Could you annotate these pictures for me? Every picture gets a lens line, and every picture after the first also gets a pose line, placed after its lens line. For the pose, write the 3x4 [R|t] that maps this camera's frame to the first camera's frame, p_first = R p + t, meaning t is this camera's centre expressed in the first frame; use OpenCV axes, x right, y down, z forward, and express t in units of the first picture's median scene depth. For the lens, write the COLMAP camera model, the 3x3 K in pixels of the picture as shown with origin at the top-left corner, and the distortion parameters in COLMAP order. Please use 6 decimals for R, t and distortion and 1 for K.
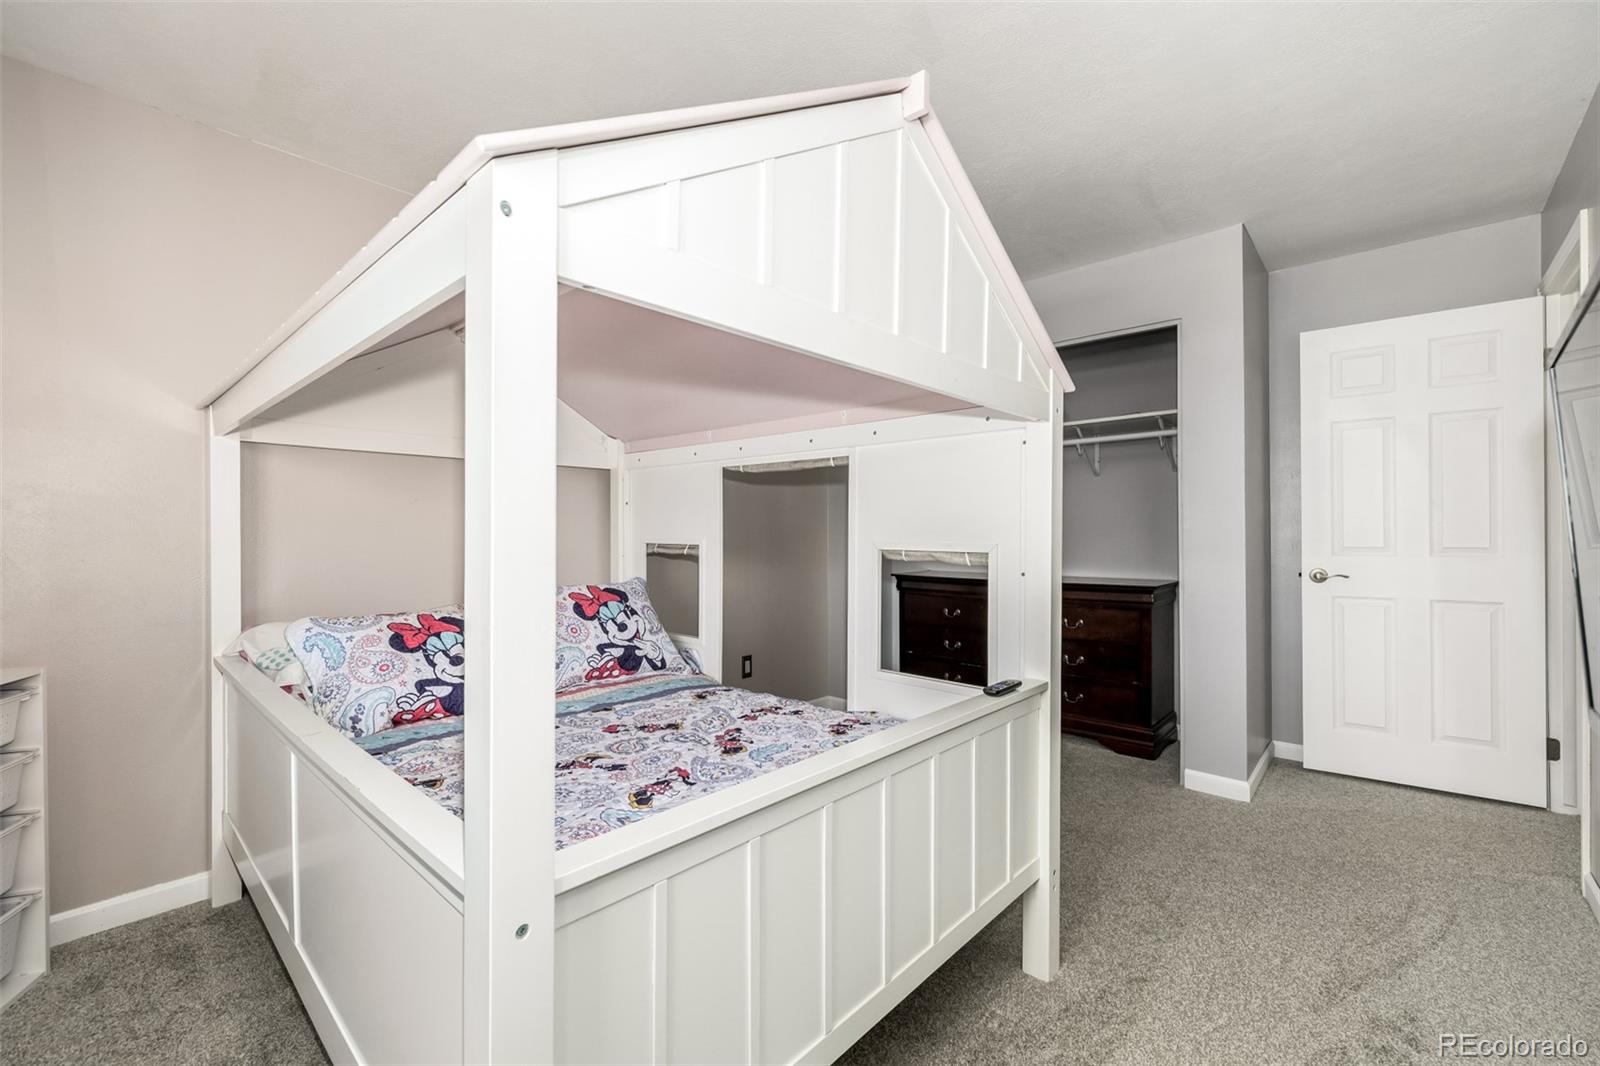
lens RADIAL K [[669.5, 0, 796.9], [0, 669.5, 532.8], [0, 0, 1]] dist [0.001252, 0.000105]
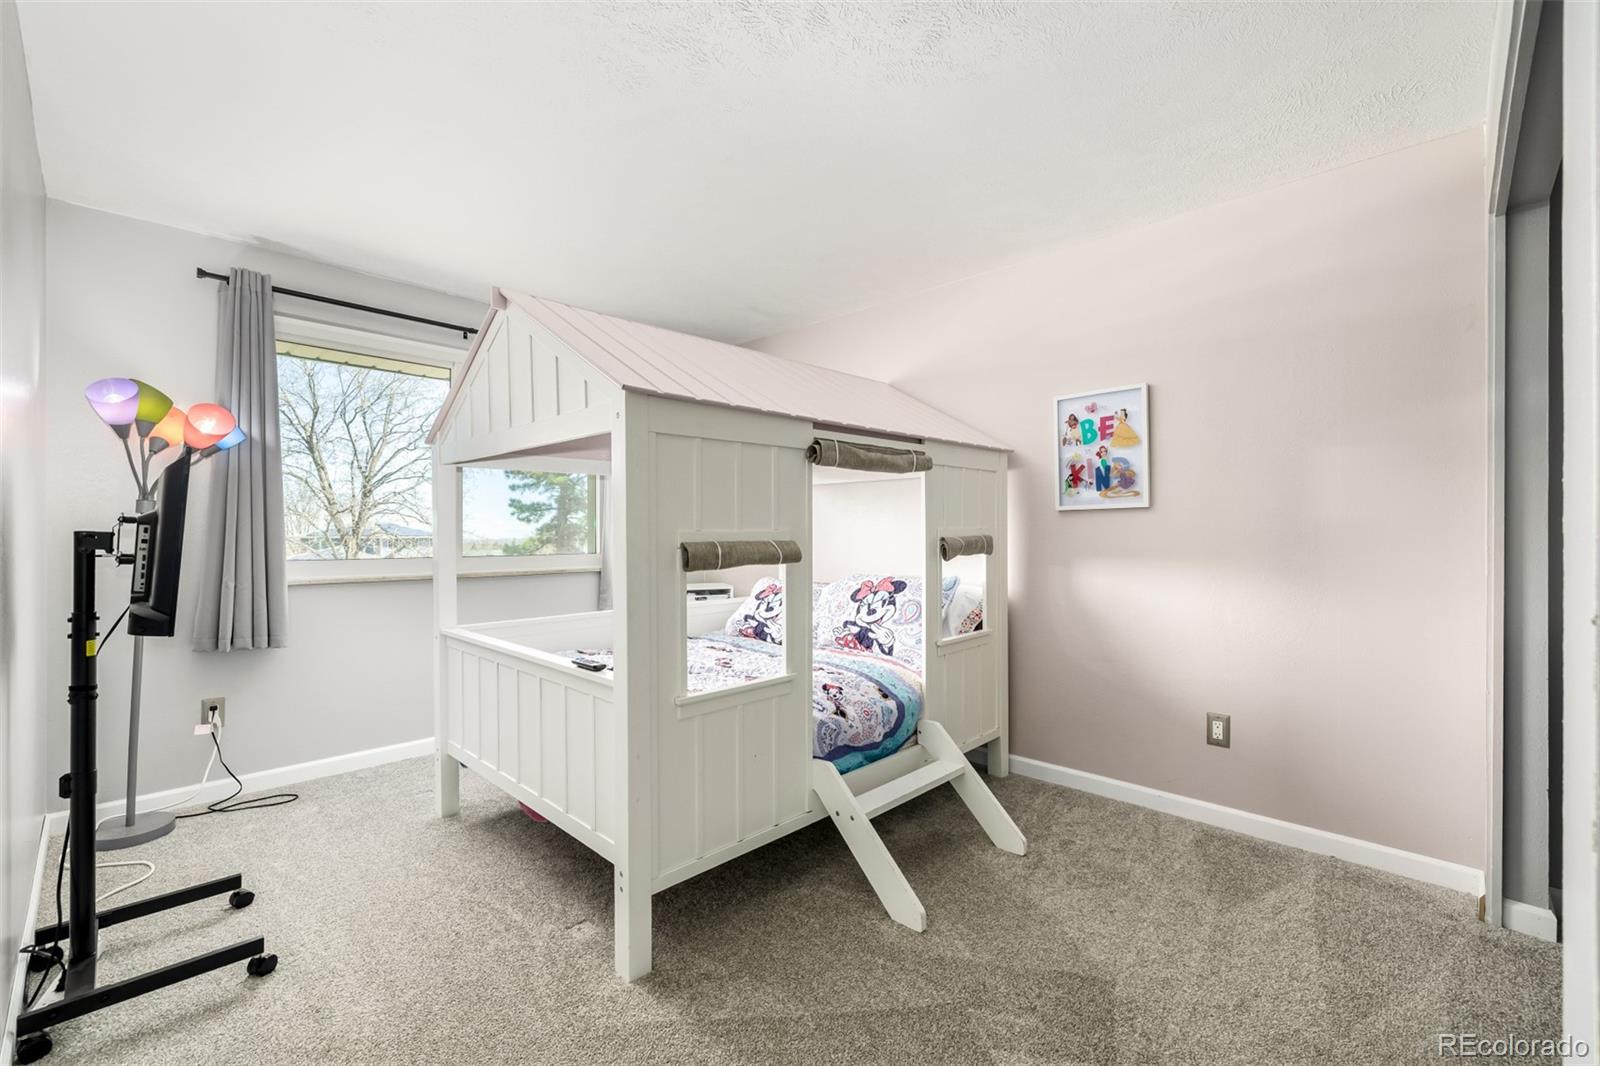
lens RADIAL K [[669.5, 0, 796.9], [0, 669.5, 532.8], [0, 0, 1]] dist [0.001252, 0.000105]
pose [[-0.028834, 0.000676, -0.999584, 0.954813], [0.001527, 0.999999, 0.000632, -0.004826], [0.999583, -0.001508, -0.028835, 0.892175]]
